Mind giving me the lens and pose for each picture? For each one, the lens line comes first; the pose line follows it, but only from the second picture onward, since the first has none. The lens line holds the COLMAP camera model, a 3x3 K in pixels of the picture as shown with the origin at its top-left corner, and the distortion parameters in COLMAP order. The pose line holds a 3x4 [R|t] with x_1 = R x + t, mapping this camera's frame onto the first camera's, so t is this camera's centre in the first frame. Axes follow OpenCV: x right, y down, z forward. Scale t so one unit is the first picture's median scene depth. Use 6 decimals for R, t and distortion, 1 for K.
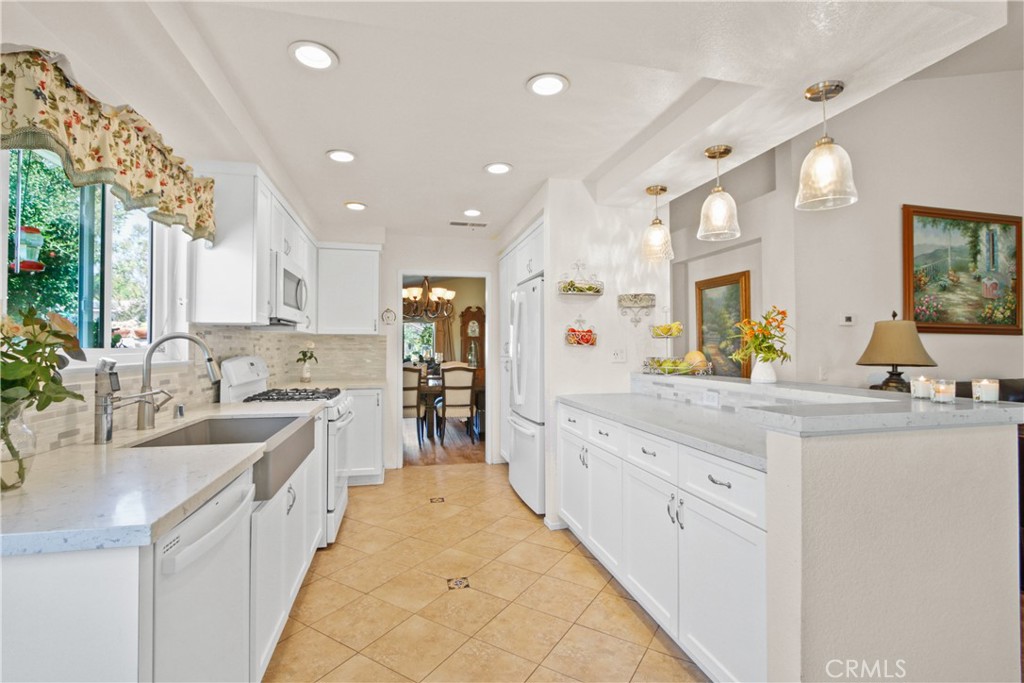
lens RADIAL K [[472.8, 0, 509.3], [0, 472.8, 337.9], [0, 0, 1]] dist [-0.018639, 0.002247]
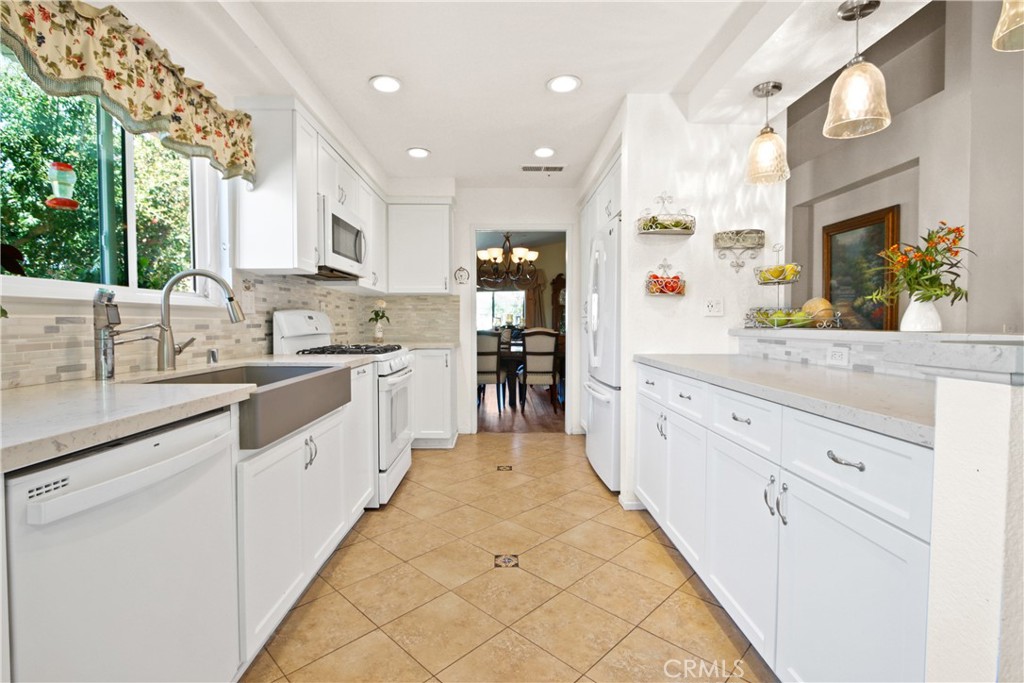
lens RADIAL K [[472.8, 0, 506.9], [0, 472.8, 338.6], [0, 0, 1]] dist [-0.018639, 0.002247]
pose [[0.976268, 0.007098, -0.216450, 0.075886], [0.004526, 0.998576, 0.053159, 0.059968], [0.216519, -0.052877, 0.974845, 0.162279]]
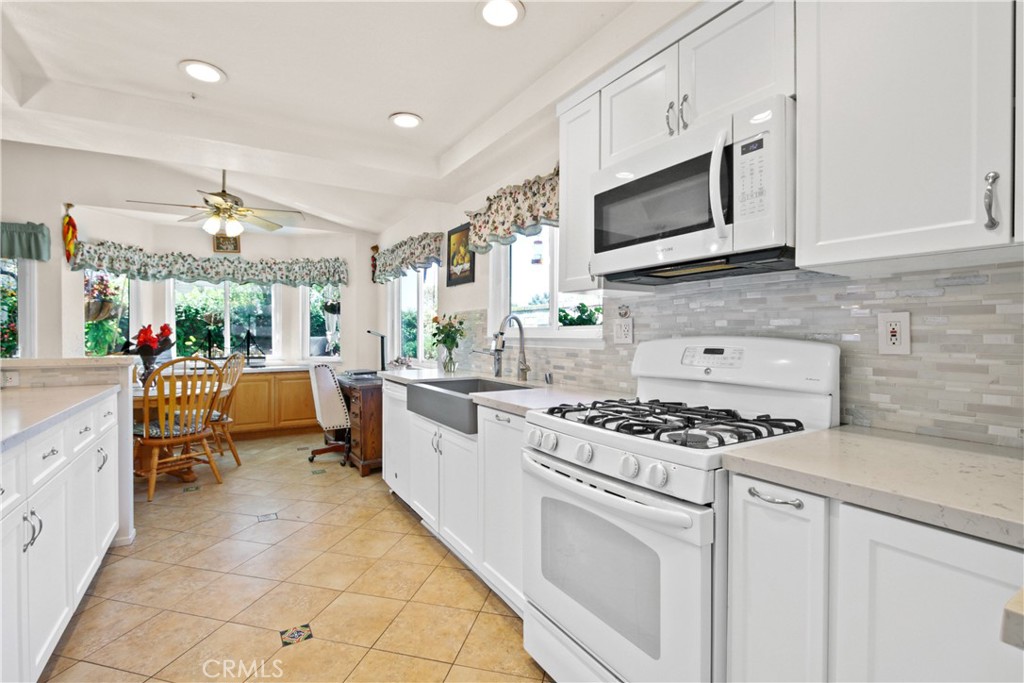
lens RADIAL K [[472.8, 0, 509.3], [0, 472.8, 336.3], [0, 0, 1]] dist [-0.018639, 0.002247]
pose [[-0.949605, 0.001715, -0.313443, -0.192065], [0.005688, 0.999915, -0.011761, 0.052542], [0.313396, -0.012951, -0.949534, 1.764013]]
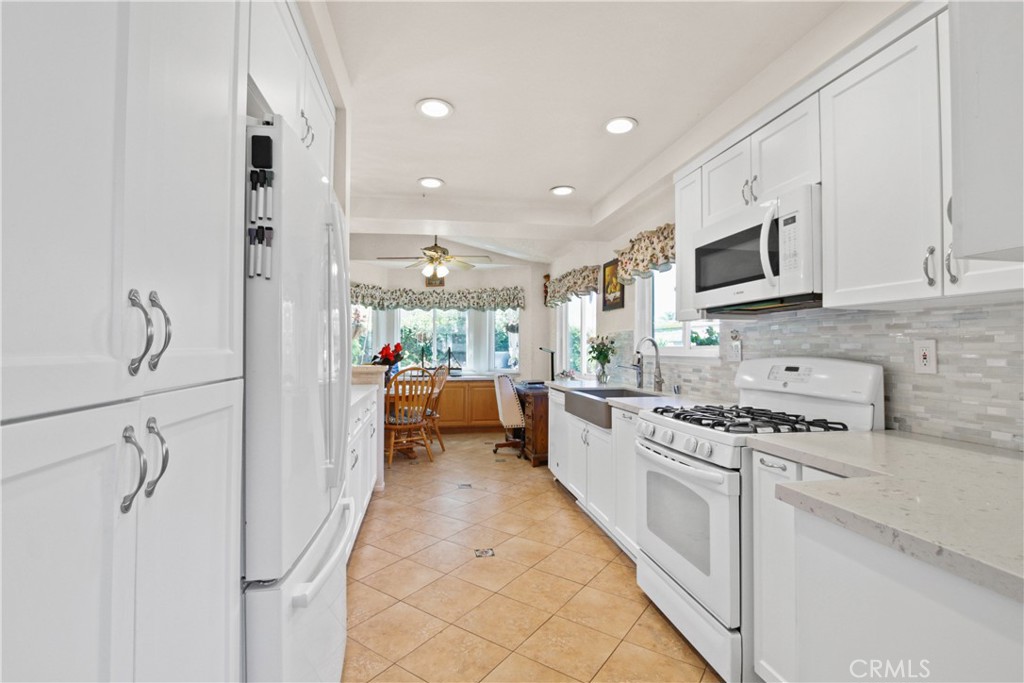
lens RADIAL K [[472.8, 0, 504.0], [0, 472.8, 337.3], [0, 0, 1]] dist [-0.018639, 0.002247]
pose [[-0.998064, -0.001132, 0.062179, -0.218054], [-0.003709, 0.999138, -0.041338, 0.047744], [-0.062079, -0.041488, -0.997209, 2.078588]]
